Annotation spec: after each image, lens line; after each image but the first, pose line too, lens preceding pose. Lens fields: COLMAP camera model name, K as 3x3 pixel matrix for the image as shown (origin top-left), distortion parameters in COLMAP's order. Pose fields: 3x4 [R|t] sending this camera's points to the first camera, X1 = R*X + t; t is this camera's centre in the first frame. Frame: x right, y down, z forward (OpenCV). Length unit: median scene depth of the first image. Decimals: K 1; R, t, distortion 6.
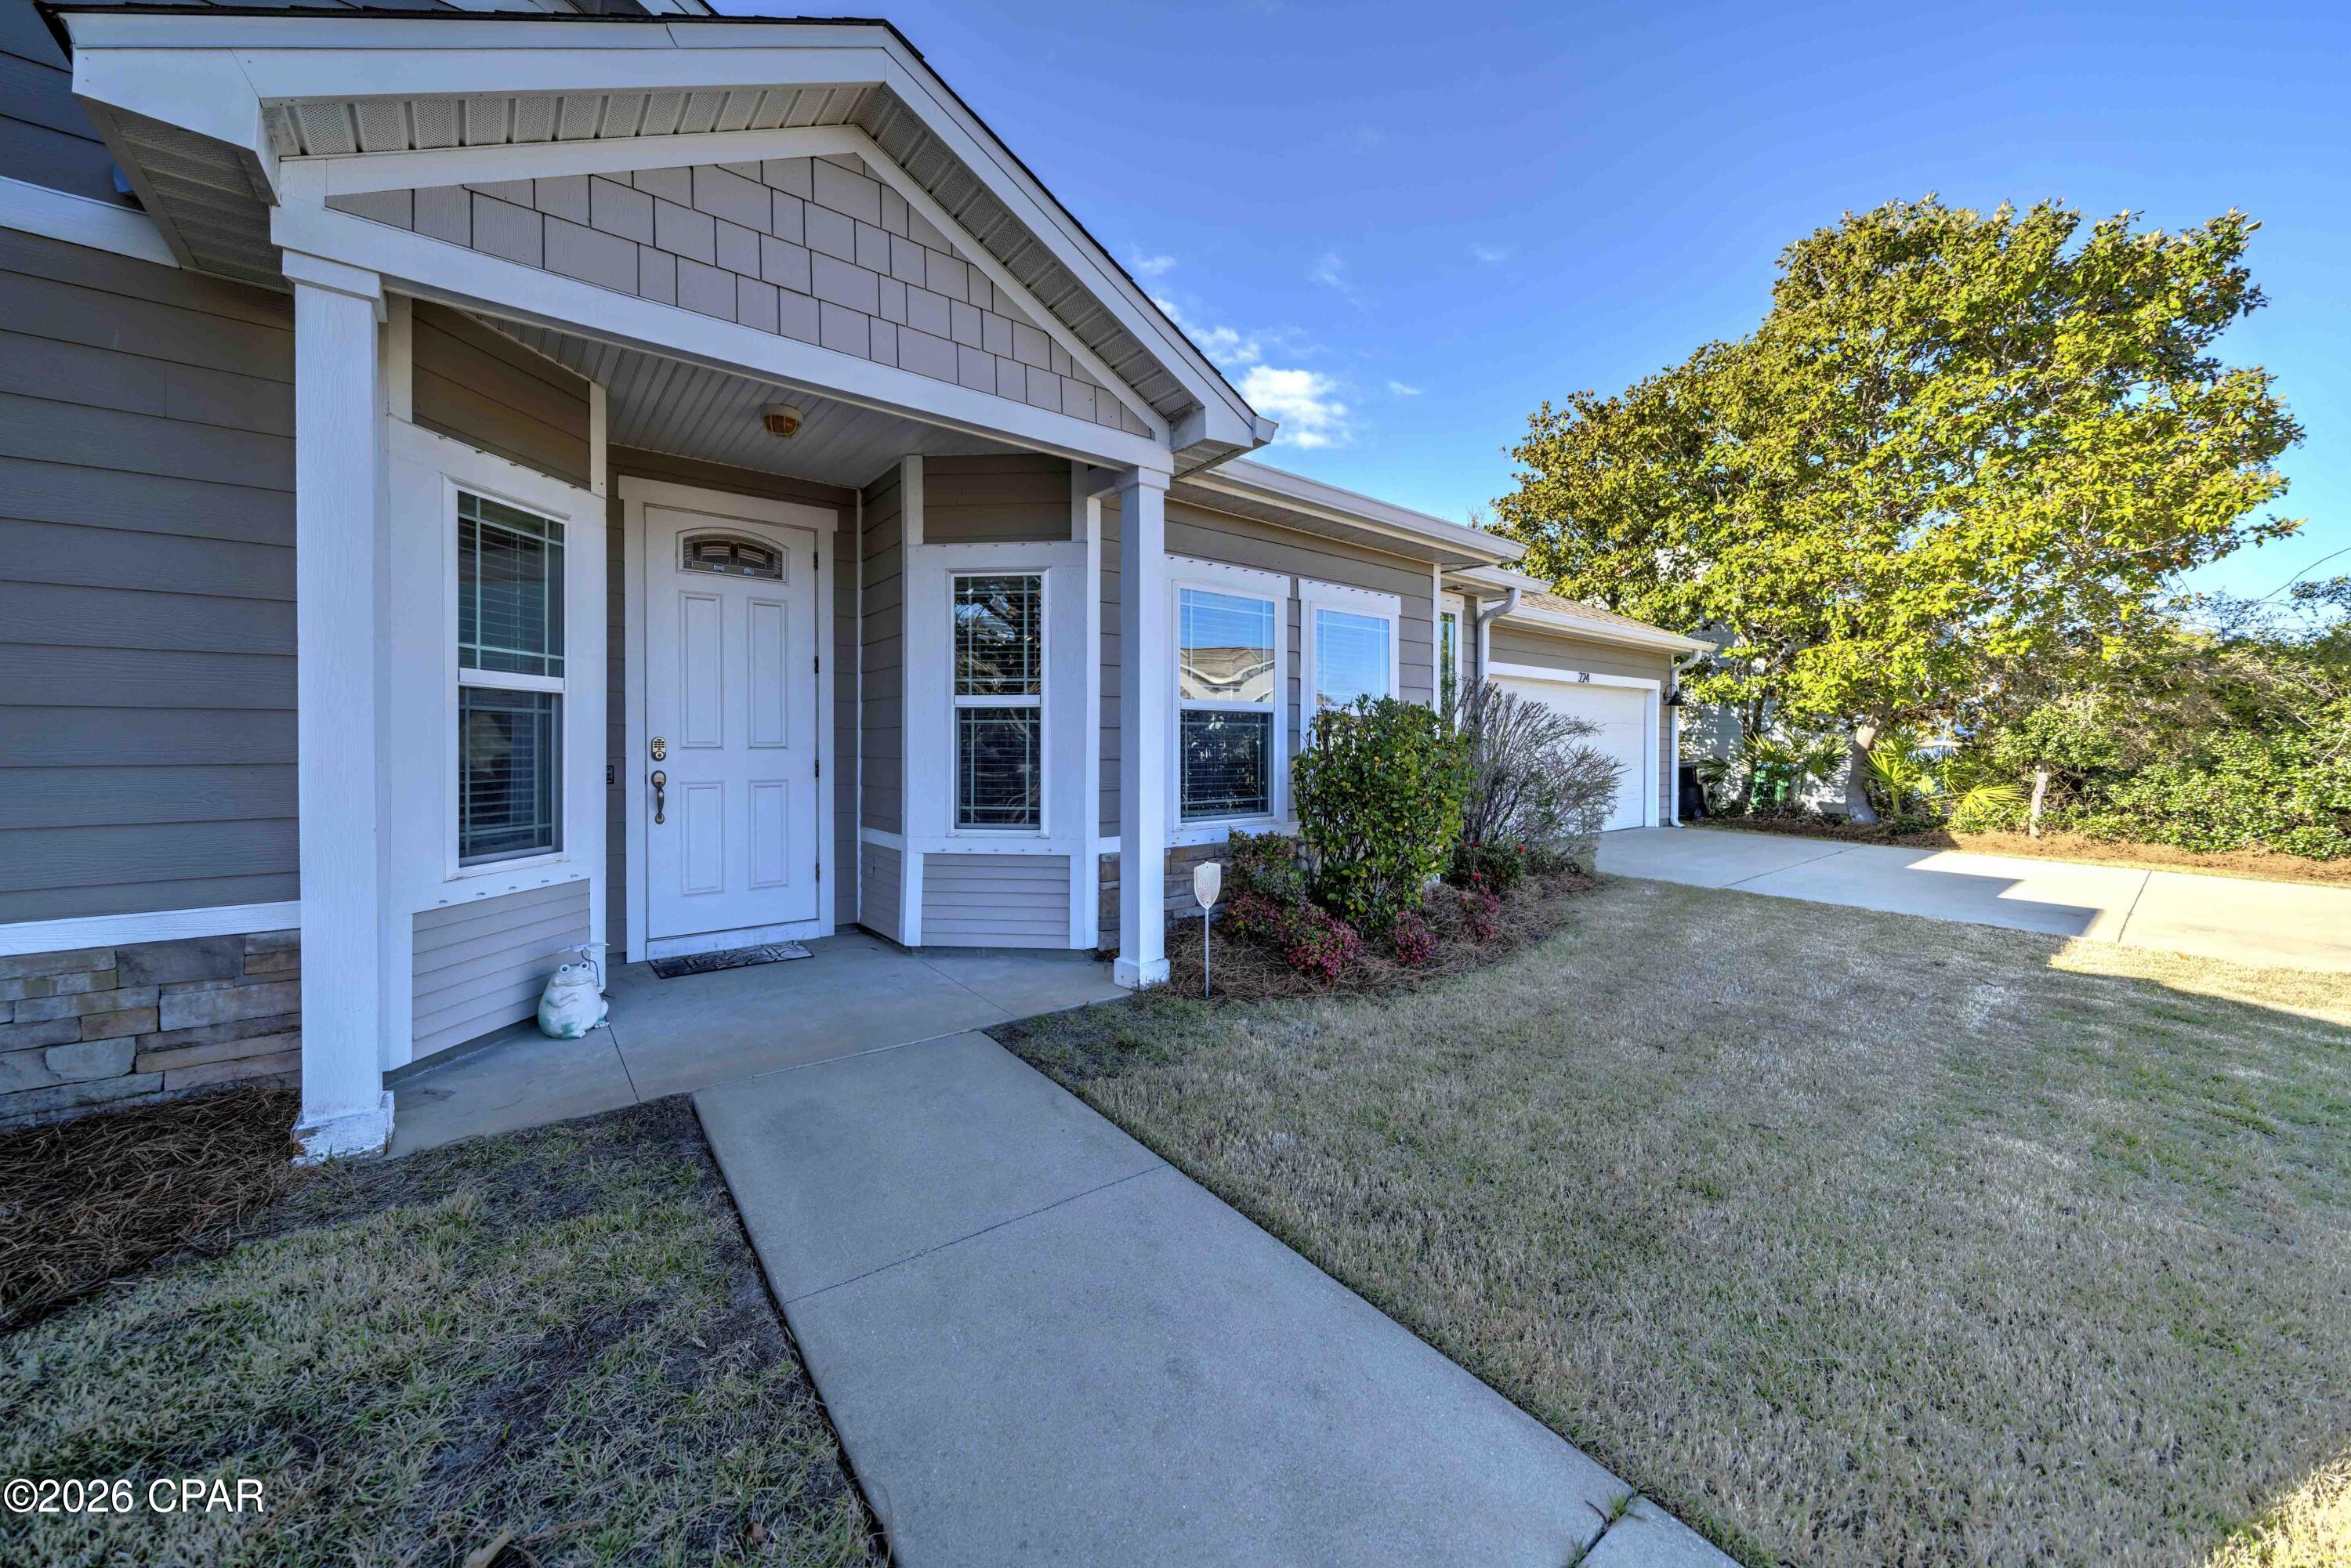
lens RADIAL K [[885.2, 0, 1188.9], [0, 885.2, 743.2], [0, 0, 1]] dist [-0.002282, -0.000093]
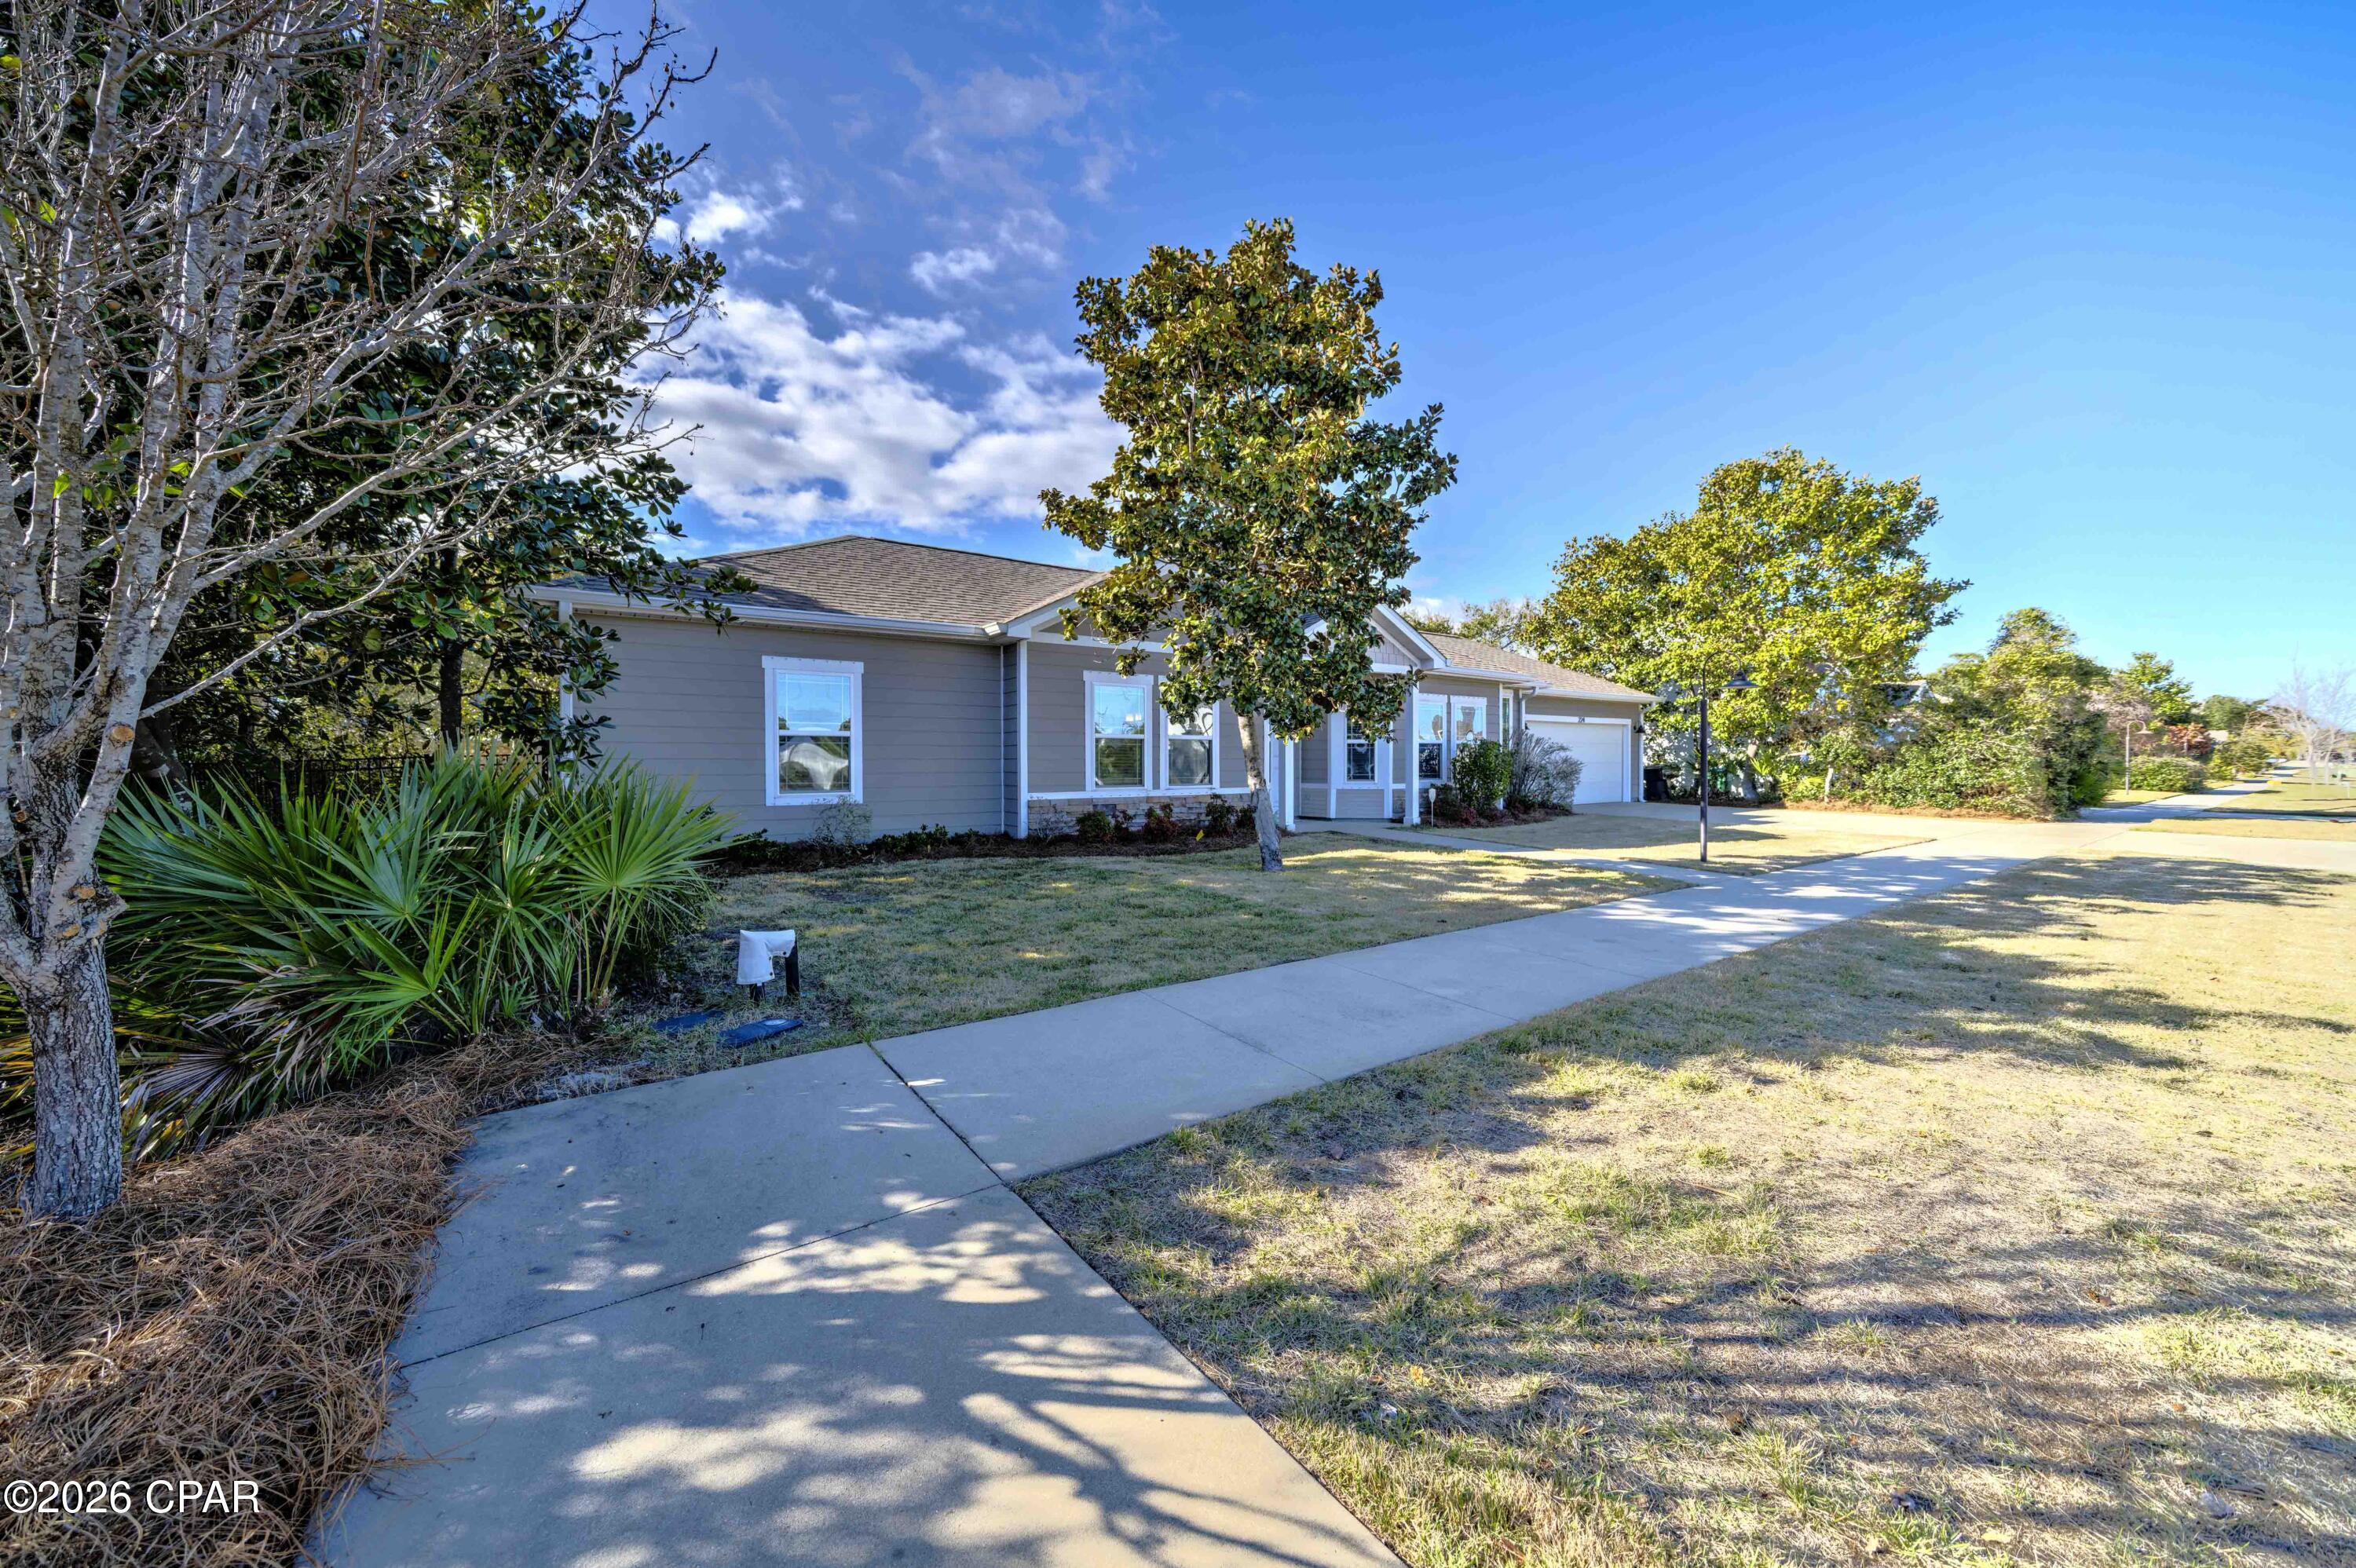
lens RADIAL K [[833.6, 0, 1171.3], [0, 833.6, 769.5], [0, 0, 1]] dist [-0.012211, 0.000004]
pose [[0.994334, -0.003913, -0.106232, -0.298459], [0.005243, 0.999911, 0.012235, 0.006769], [0.106175, -0.012723, 0.994266, -1.080570]]
